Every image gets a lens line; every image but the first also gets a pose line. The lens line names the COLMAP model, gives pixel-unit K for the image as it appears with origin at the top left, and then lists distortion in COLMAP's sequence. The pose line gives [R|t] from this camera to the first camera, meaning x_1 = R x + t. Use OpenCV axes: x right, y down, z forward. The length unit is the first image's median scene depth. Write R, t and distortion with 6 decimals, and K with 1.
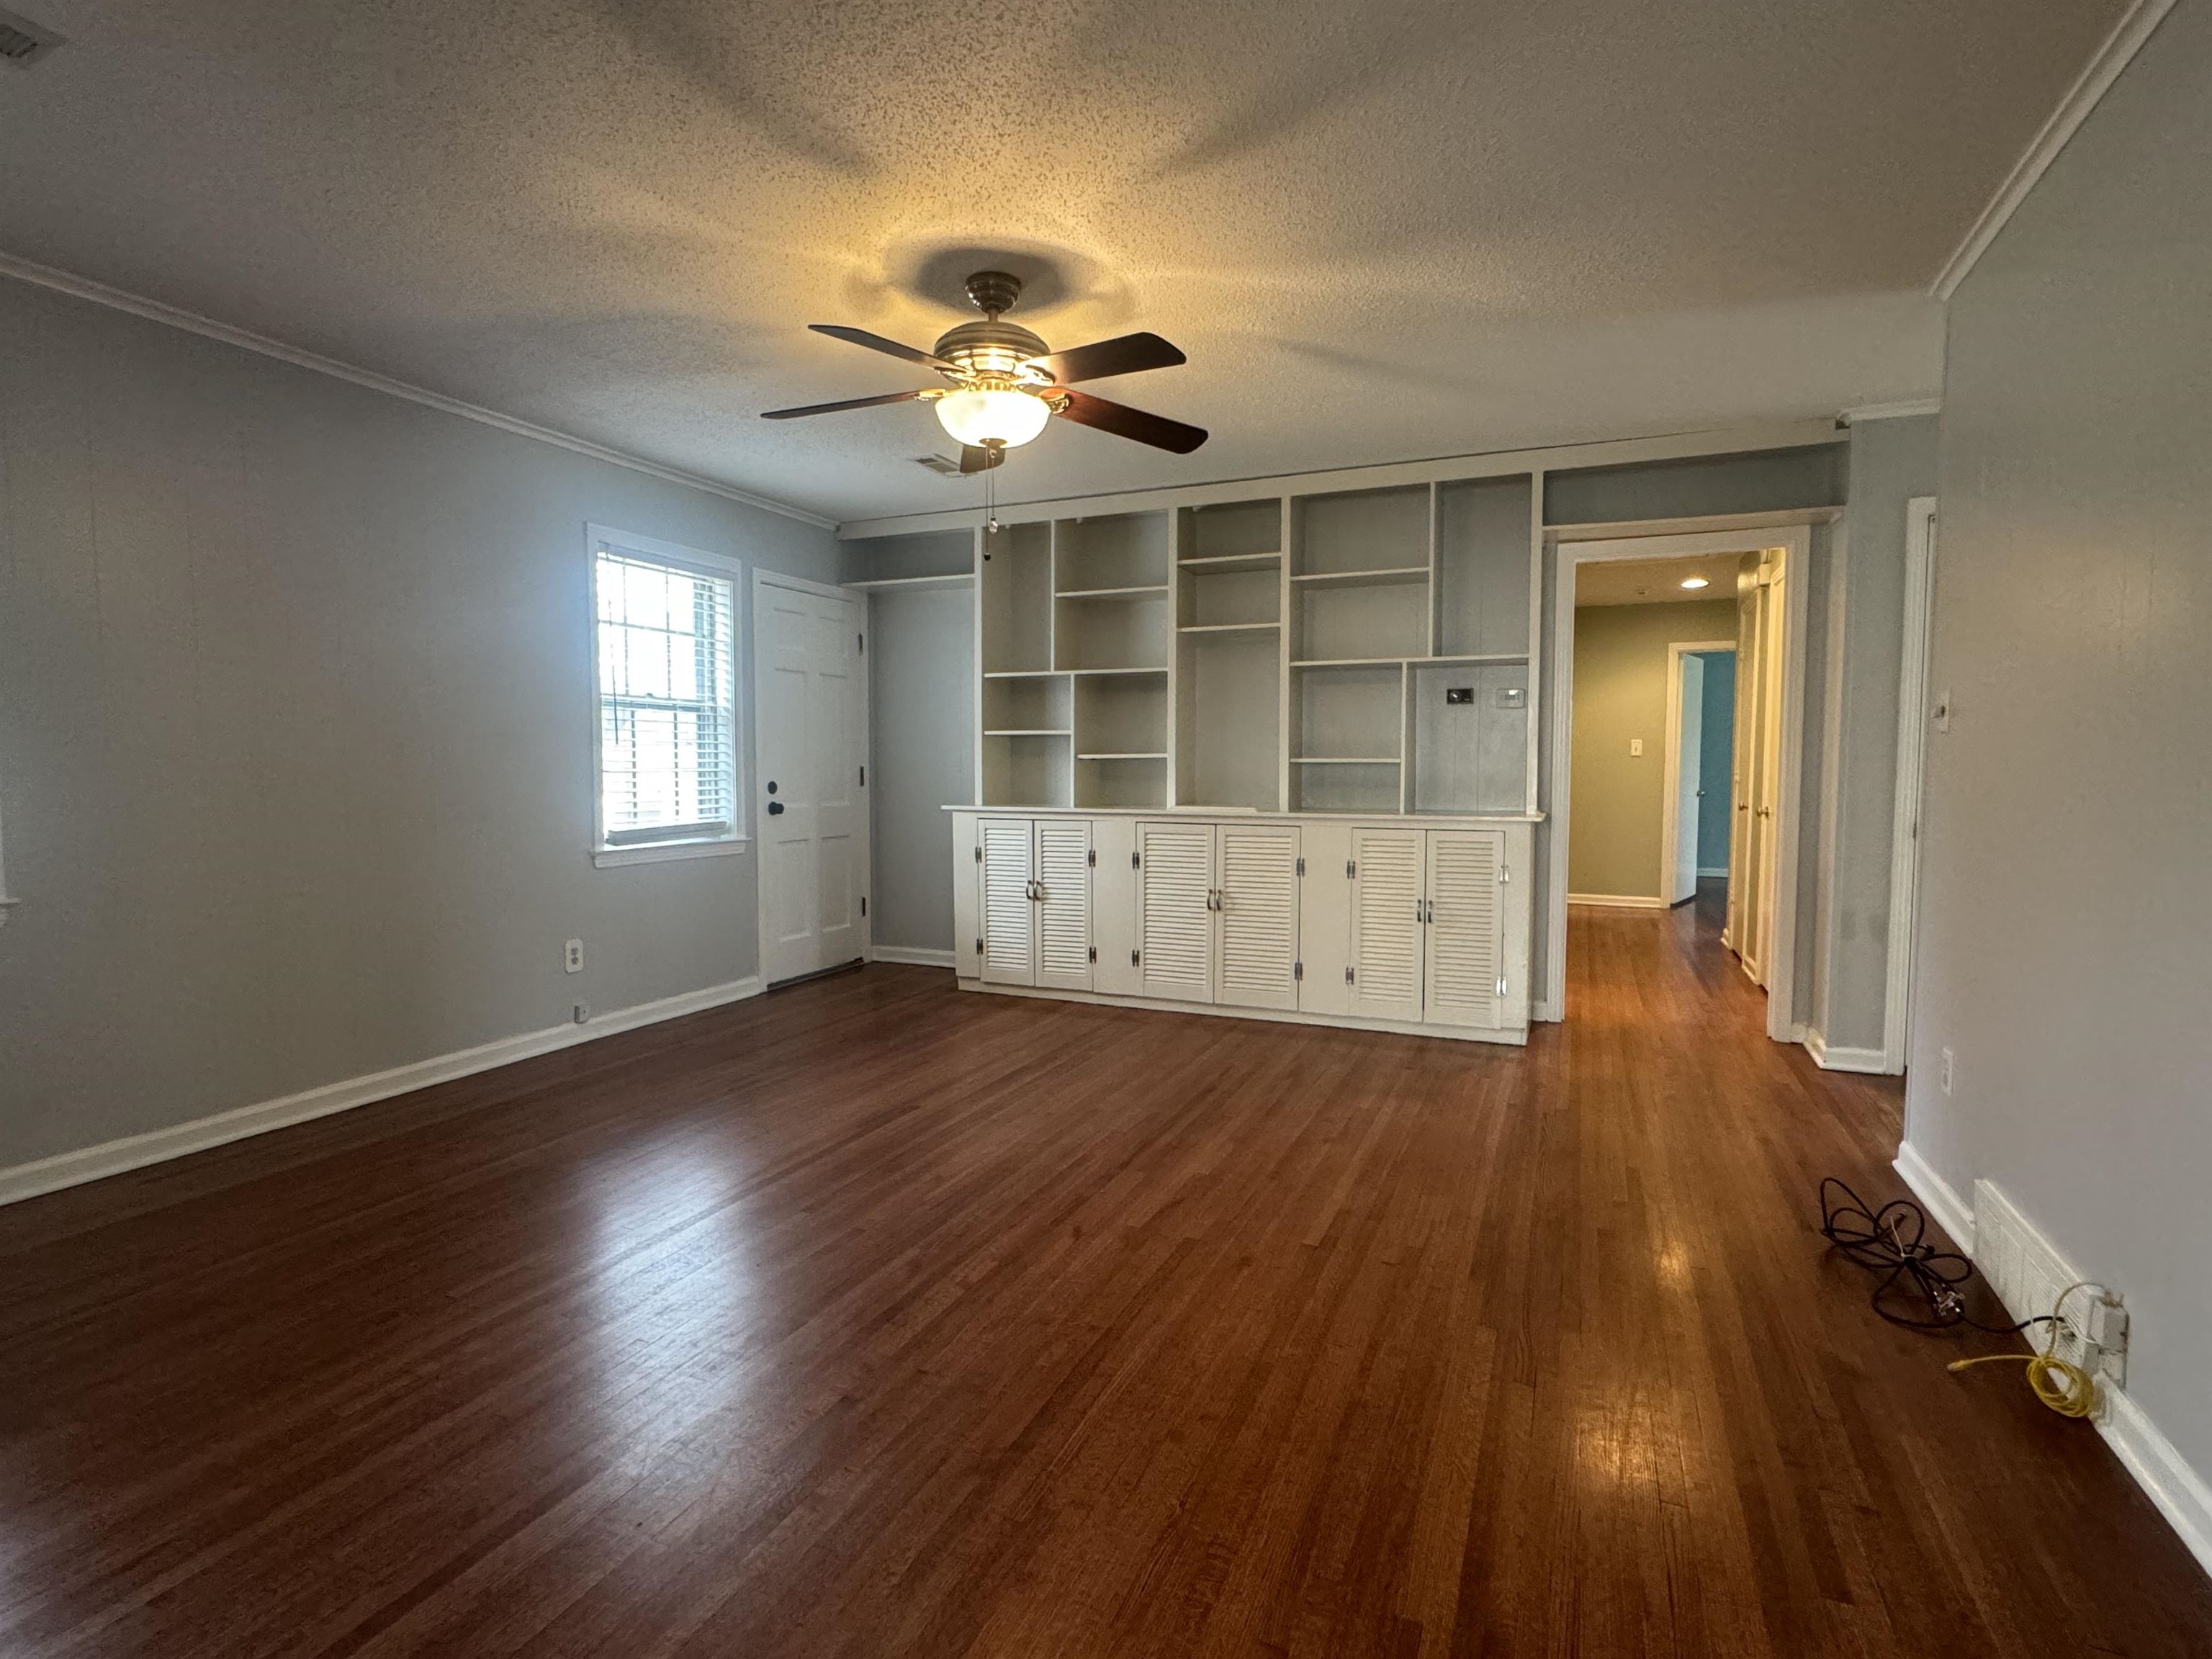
lens RADIAL K [[1098.1, 0, 1088.2], [0, 1098.1, 836.1], [0, 0, 1]] dist [0.000122, -0.000358]
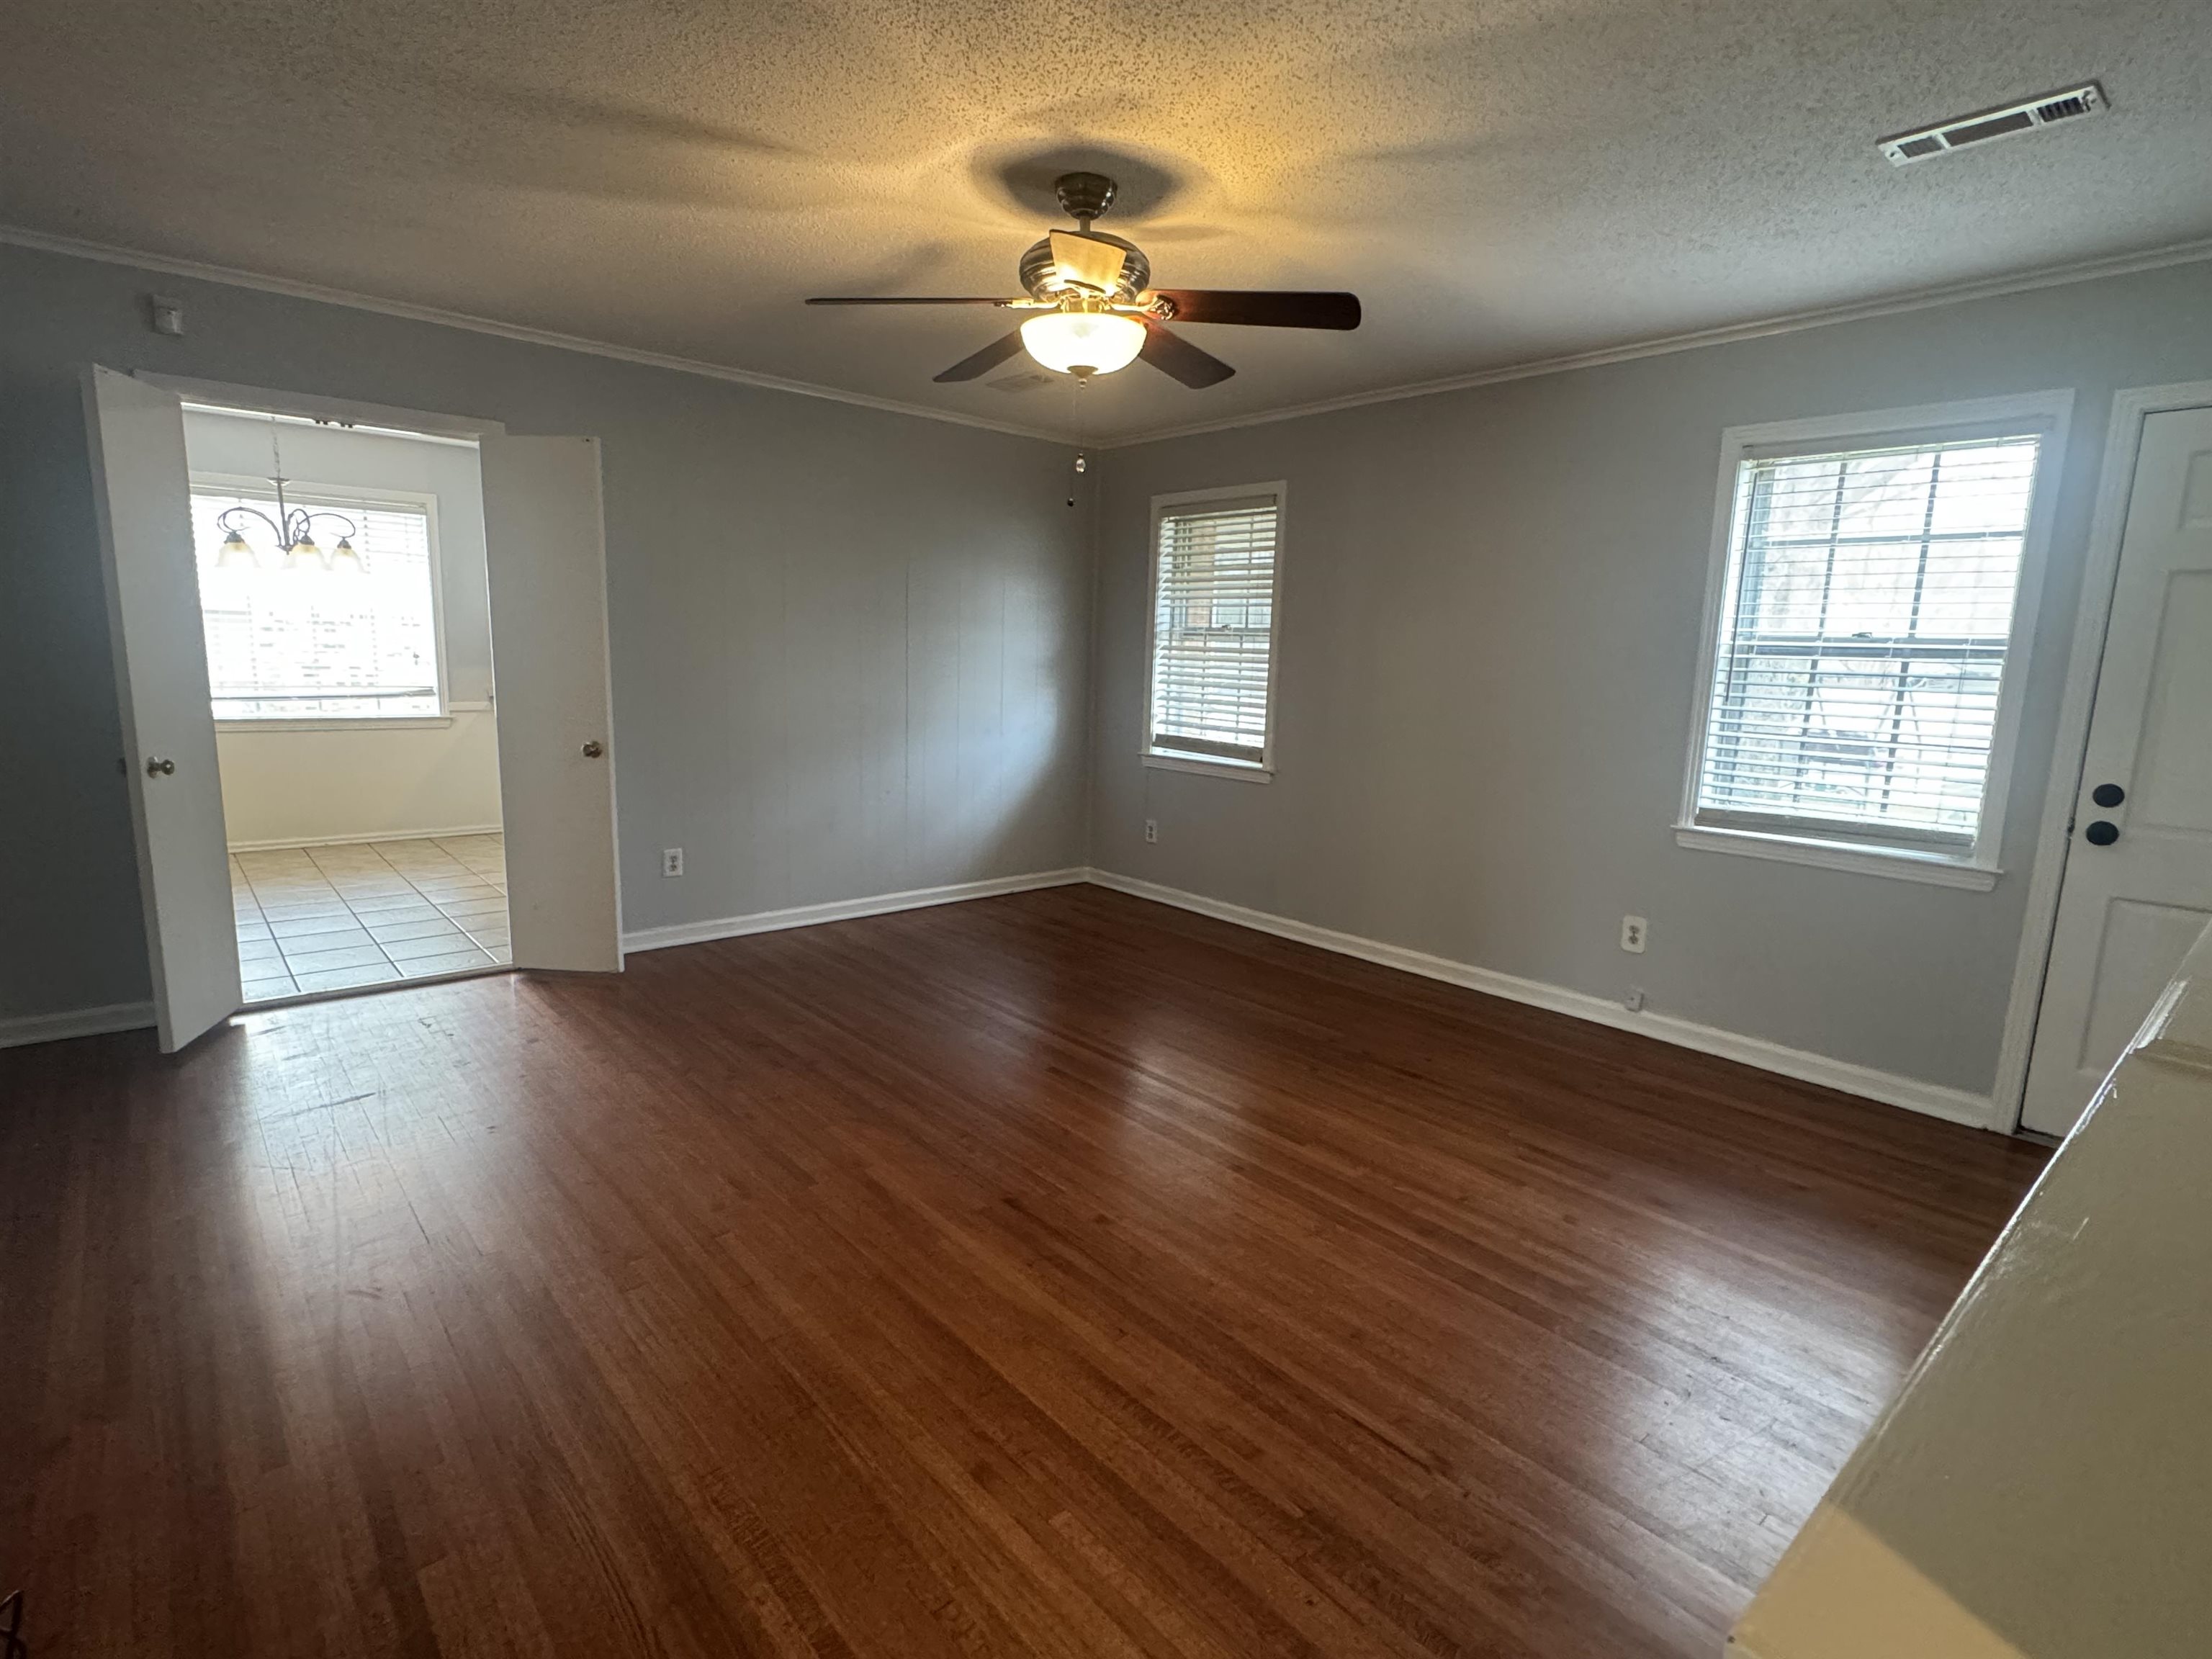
lens RADIAL K [[1098.1, 0, 1096.9], [0, 1098.1, 821.5], [0, 0, 1]] dist [0.000122, -0.000358]
pose [[-0.414410, 0.126918, -0.901197, 0.490002], [-0.094817, 0.978818, 0.181450, -0.098414], [0.905138, 0.160643, -0.393598, 0.904729]]
